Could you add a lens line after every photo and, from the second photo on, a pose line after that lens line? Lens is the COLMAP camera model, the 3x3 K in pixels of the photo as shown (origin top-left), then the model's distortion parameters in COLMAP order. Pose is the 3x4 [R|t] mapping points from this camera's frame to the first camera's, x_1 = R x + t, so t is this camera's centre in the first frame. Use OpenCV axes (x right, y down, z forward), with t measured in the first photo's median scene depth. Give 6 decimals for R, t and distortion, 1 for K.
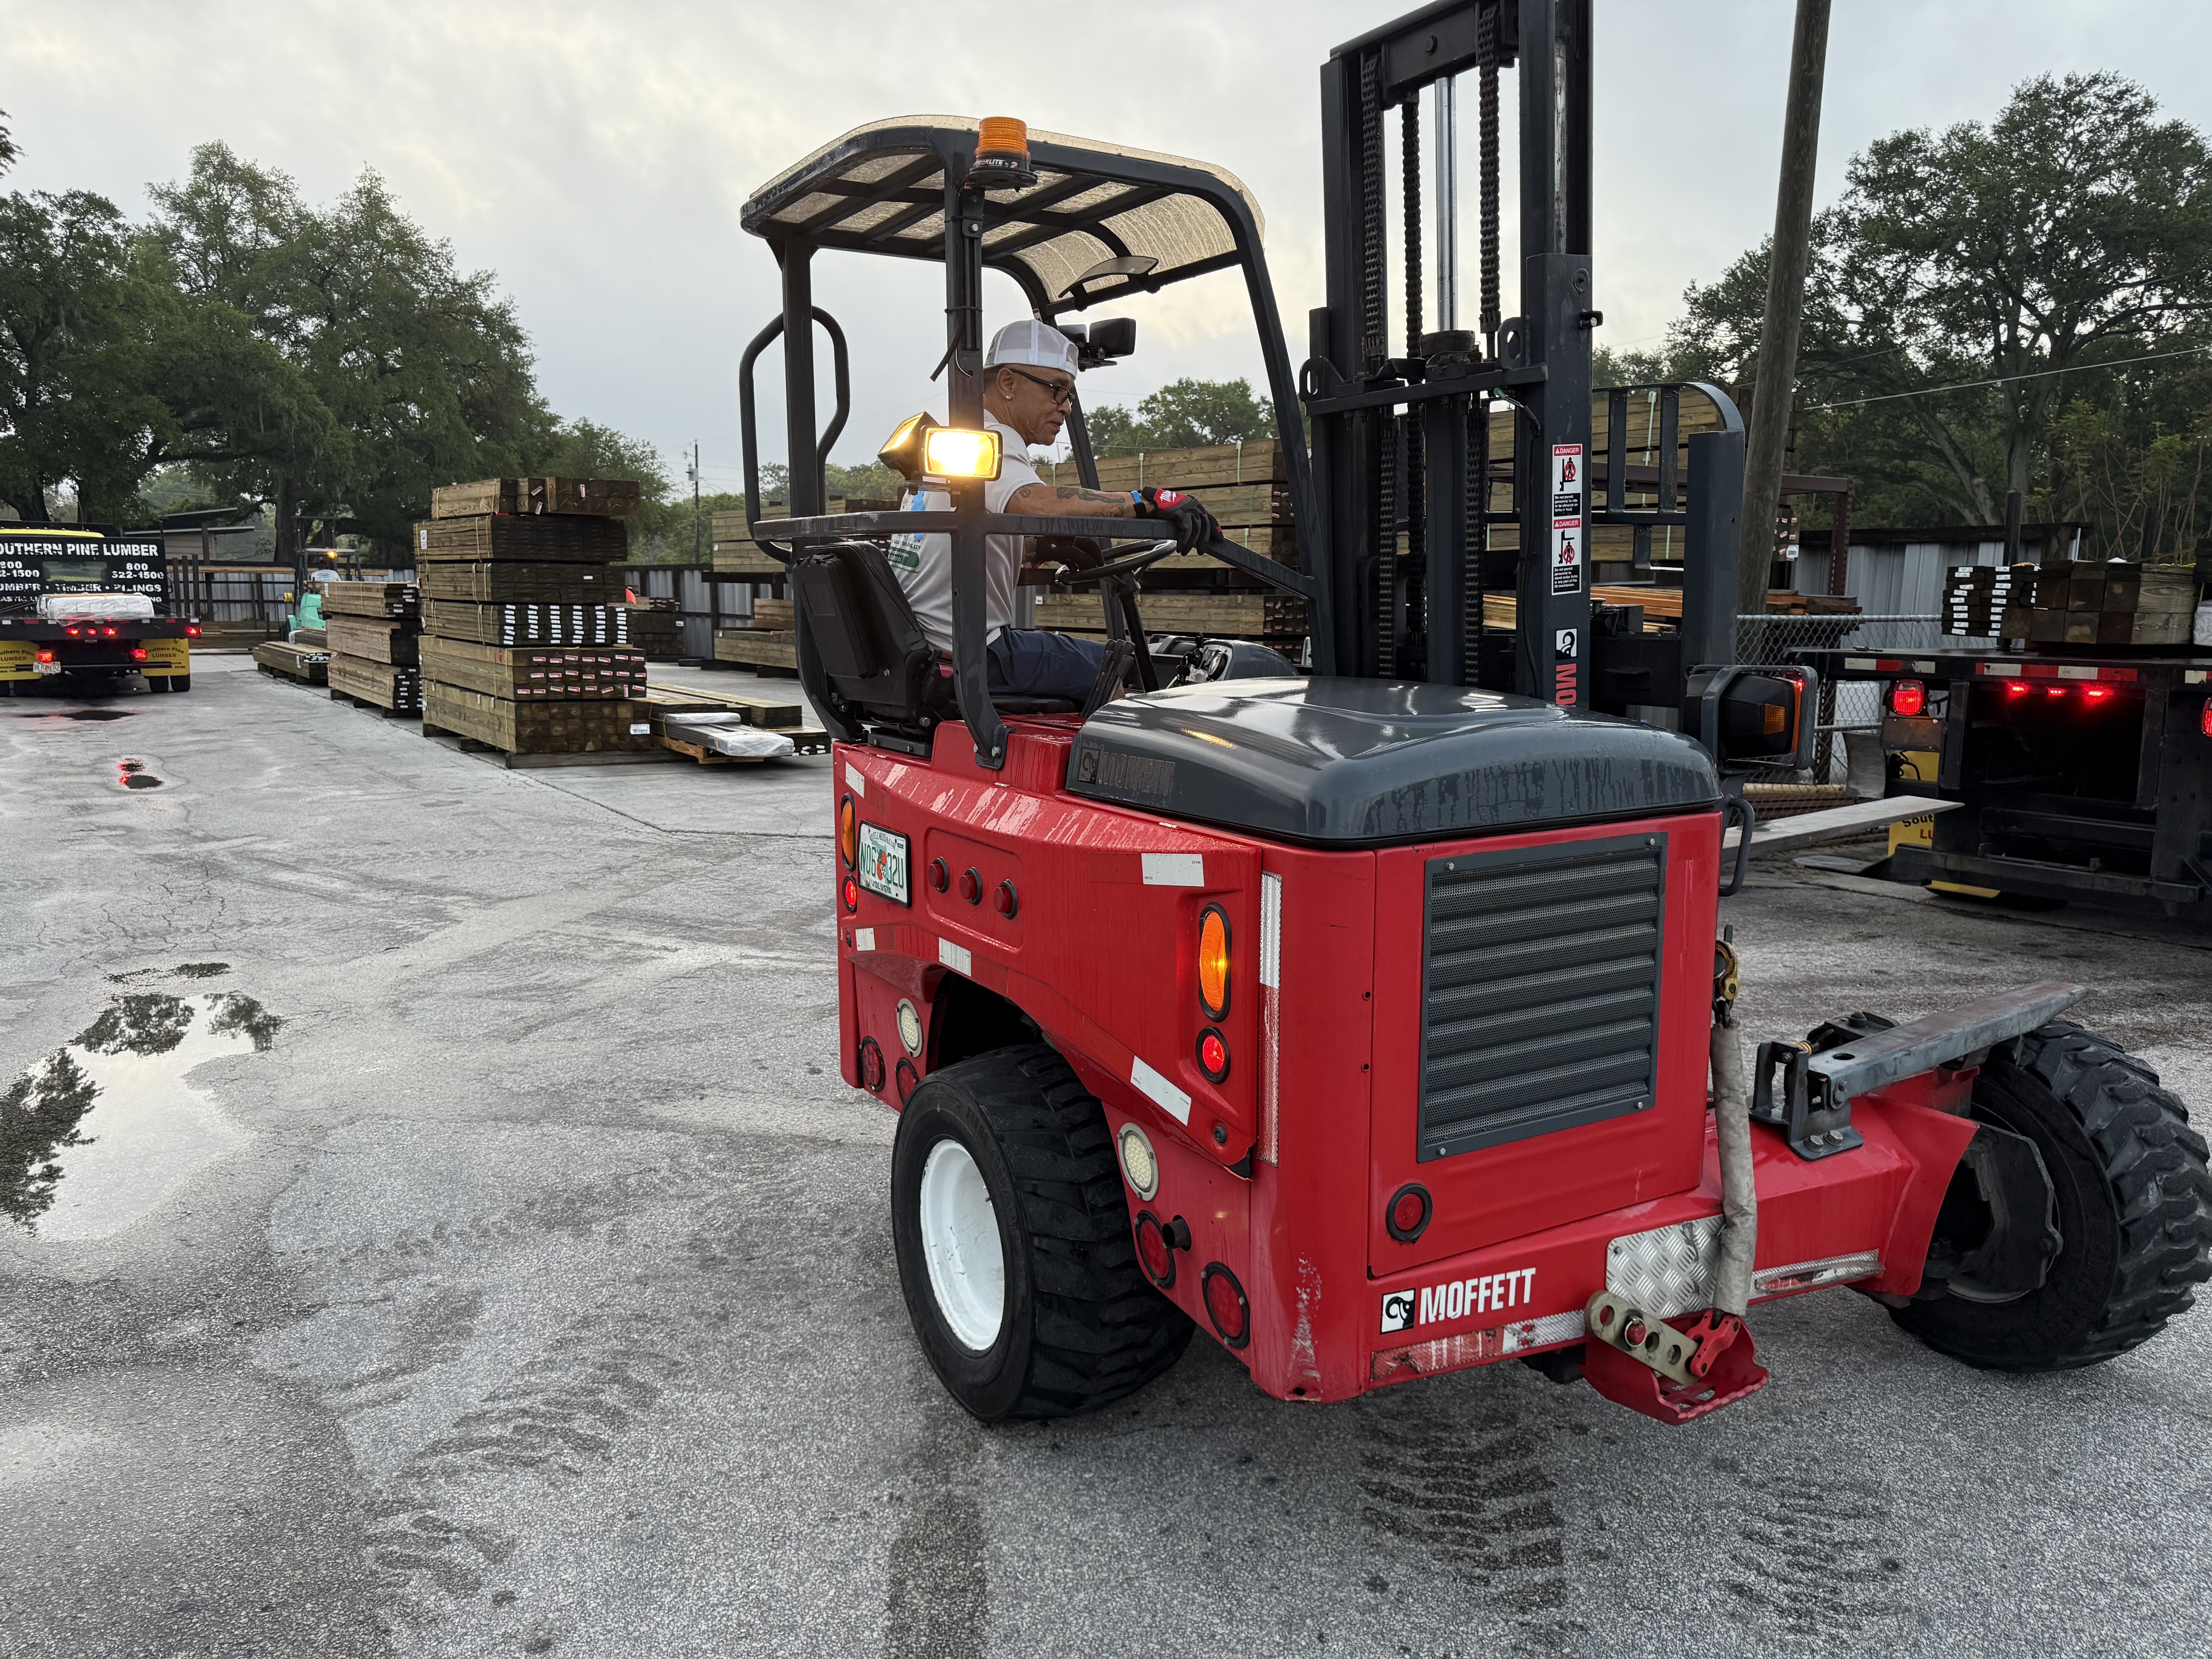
lens RADIAL K [[1559.3, 0, 1086.9], [0, 1559.3, 811.9], [0, 0, 1]] dist [0.053384, -0.155122]
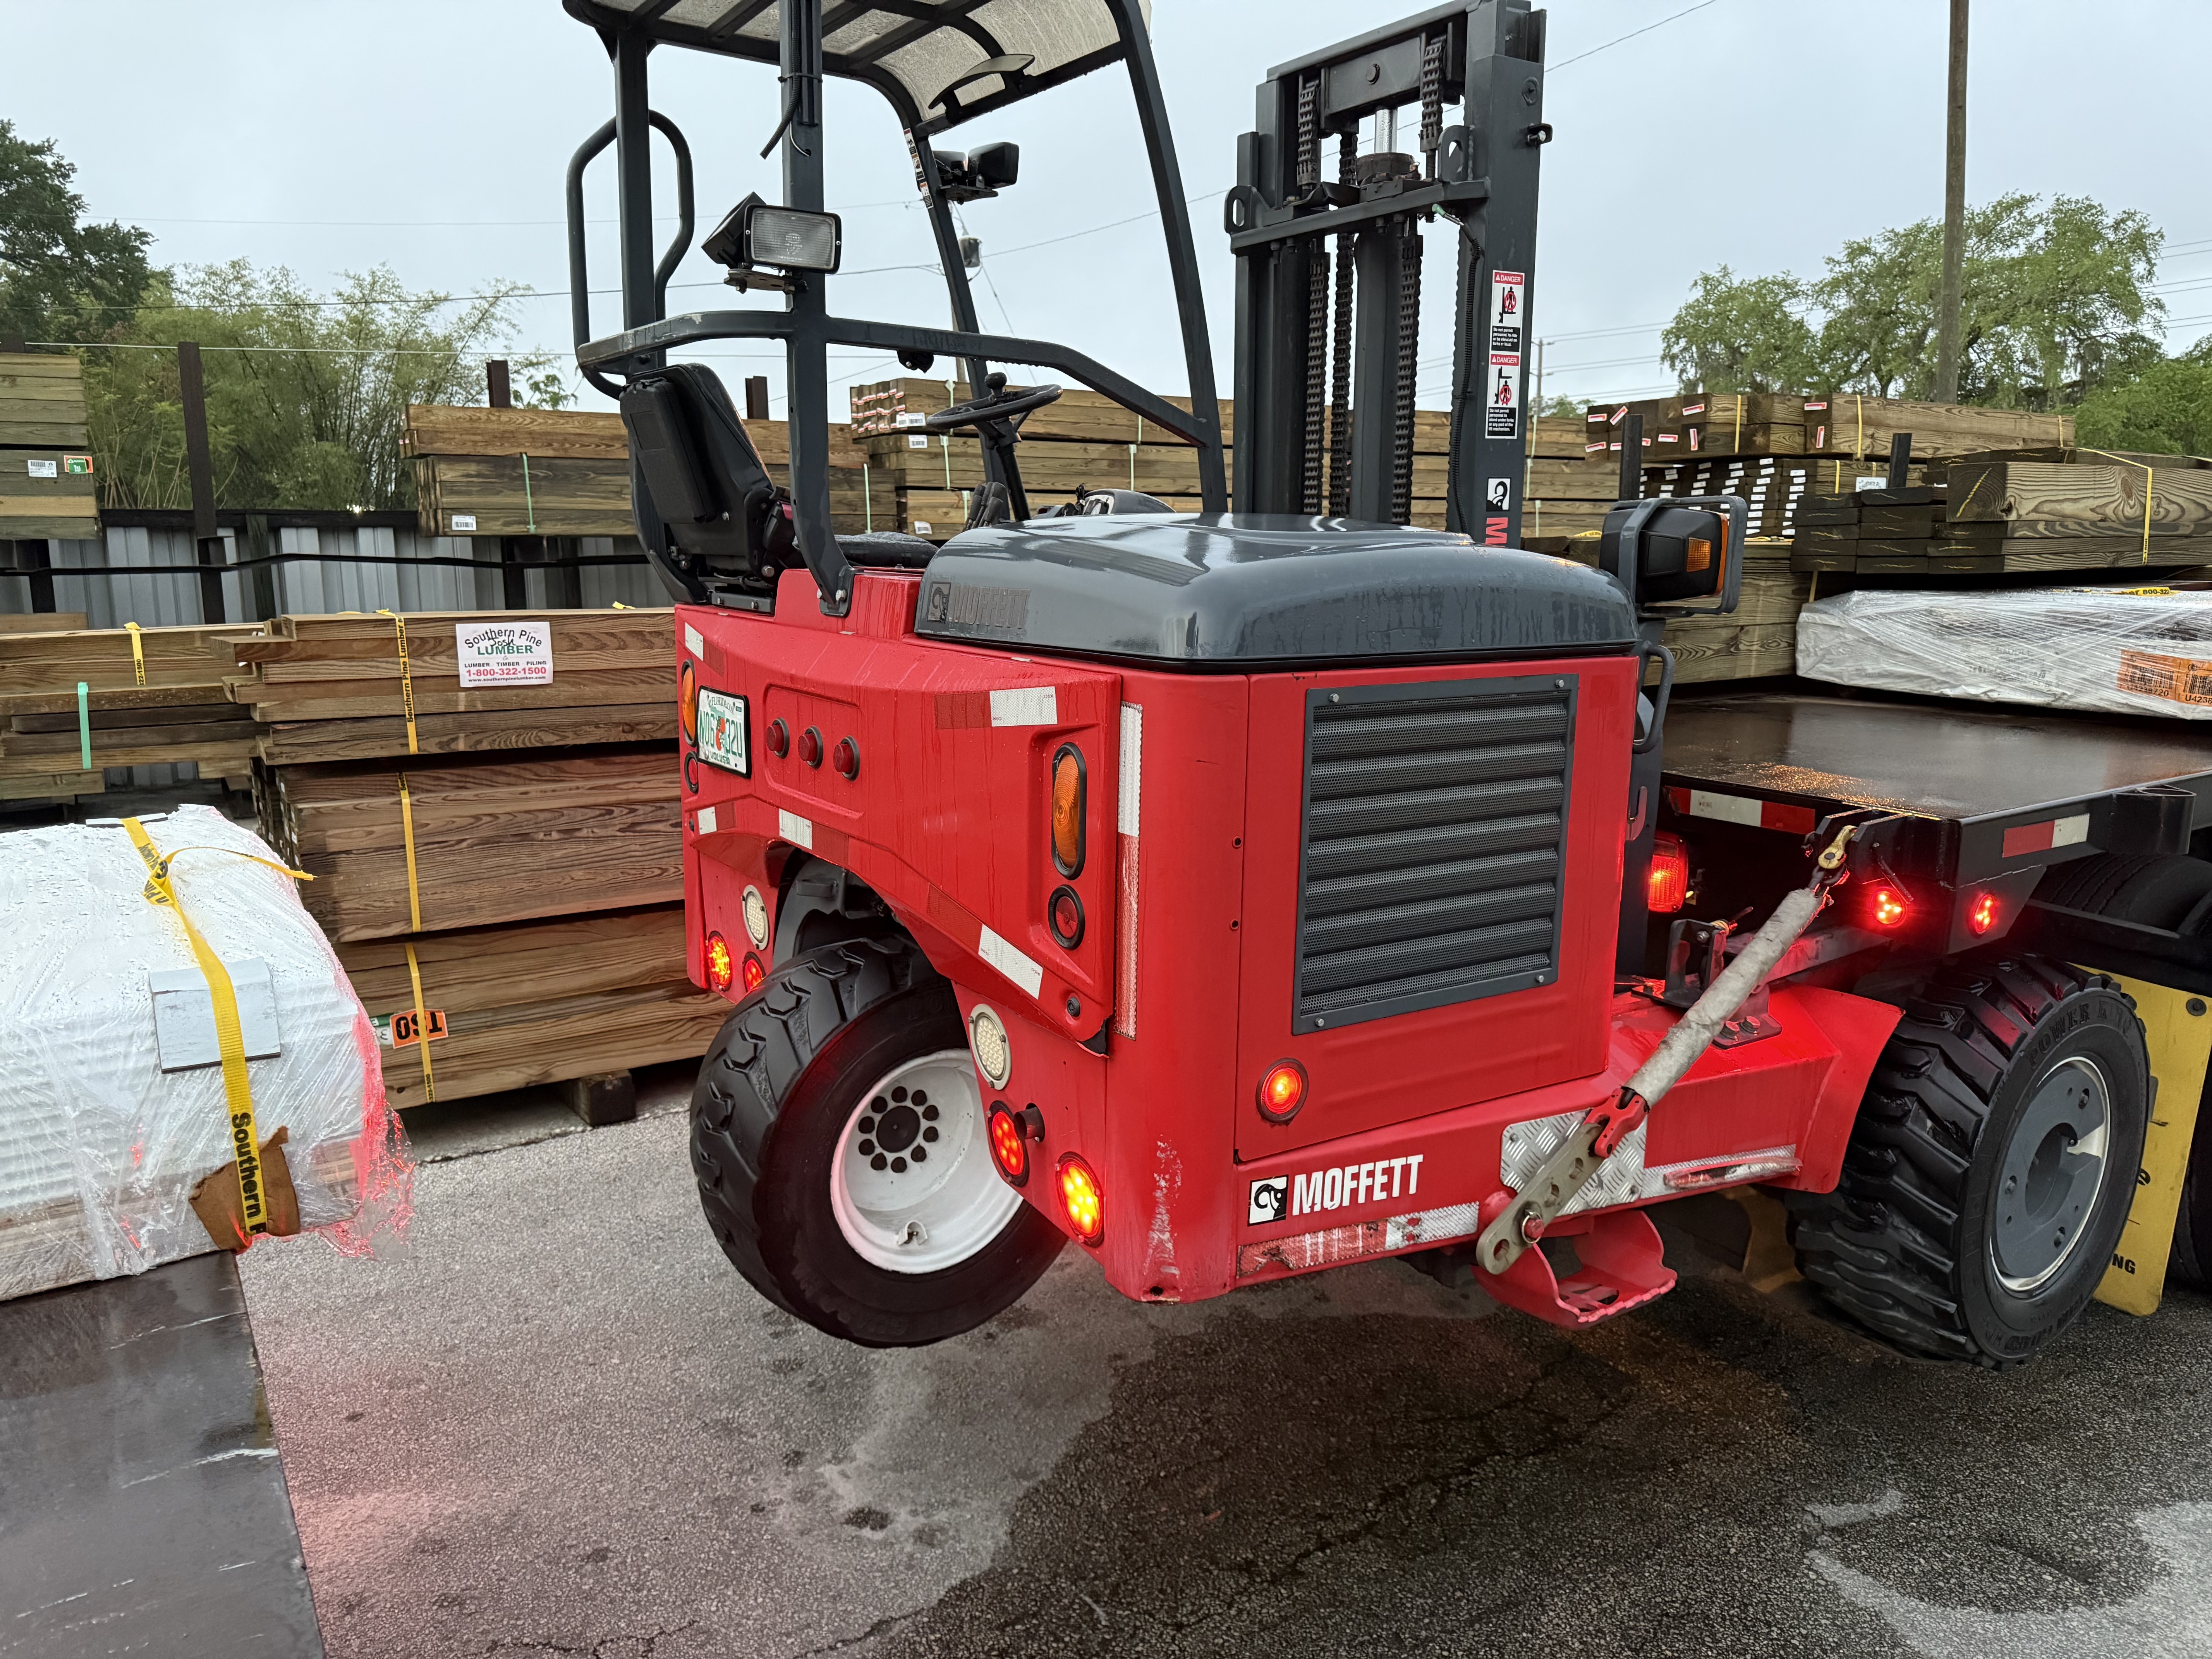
lens RADIAL K [[1581.4, 0, 1099.0], [0, 1581.4, 831.2], [0, 0, 1]] dist [0.008531, -0.003185]
pose [[0.998453, 0.007201, 0.055135, 0.048488], [-0.009525, 0.999072, 0.041997, 0.067964], [-0.054781, -0.042457, 0.997595, 0.109632]]
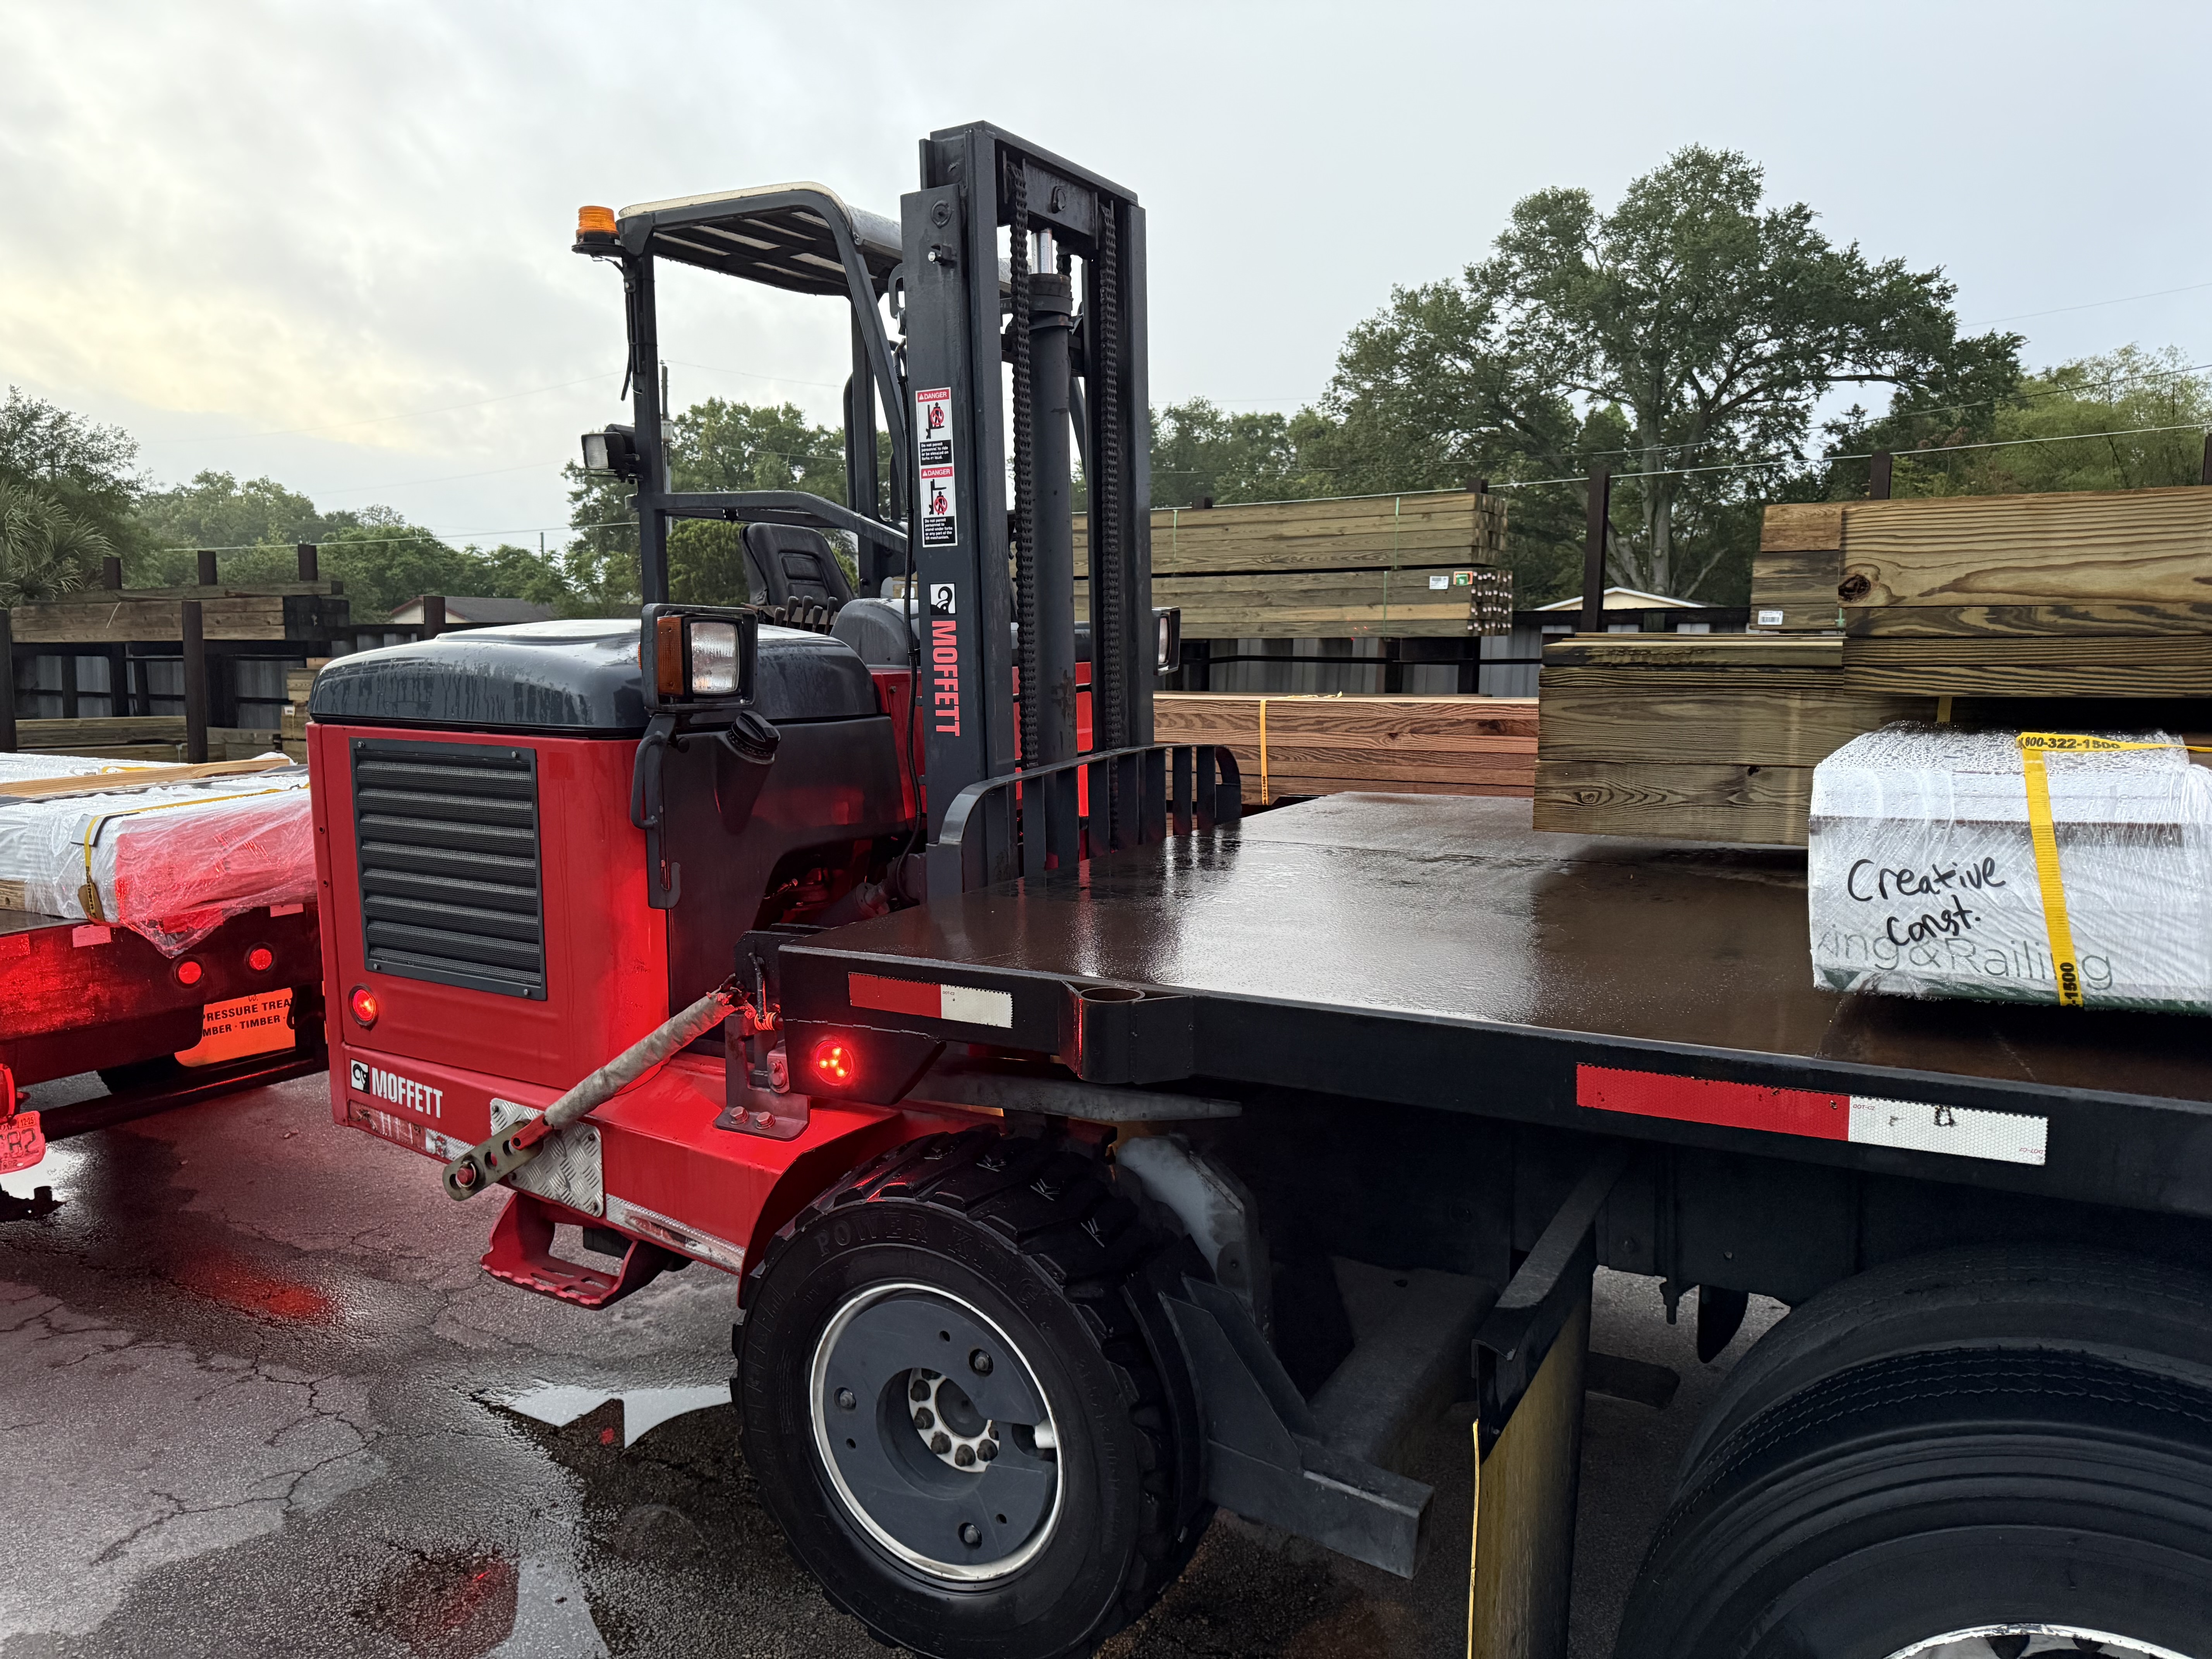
lens RADIAL K [[1558.9, 0, 1091.2], [0, 1558.9, 827.7], [0, 0, 1]] dist [0.087347, -0.107946]
pose [[0.503348, 0.120269, -0.855673, 1.547865], [-0.125789, 0.989916, 0.065142, -0.055021], [0.854879, 0.074845, 0.513401, 0.775478]]
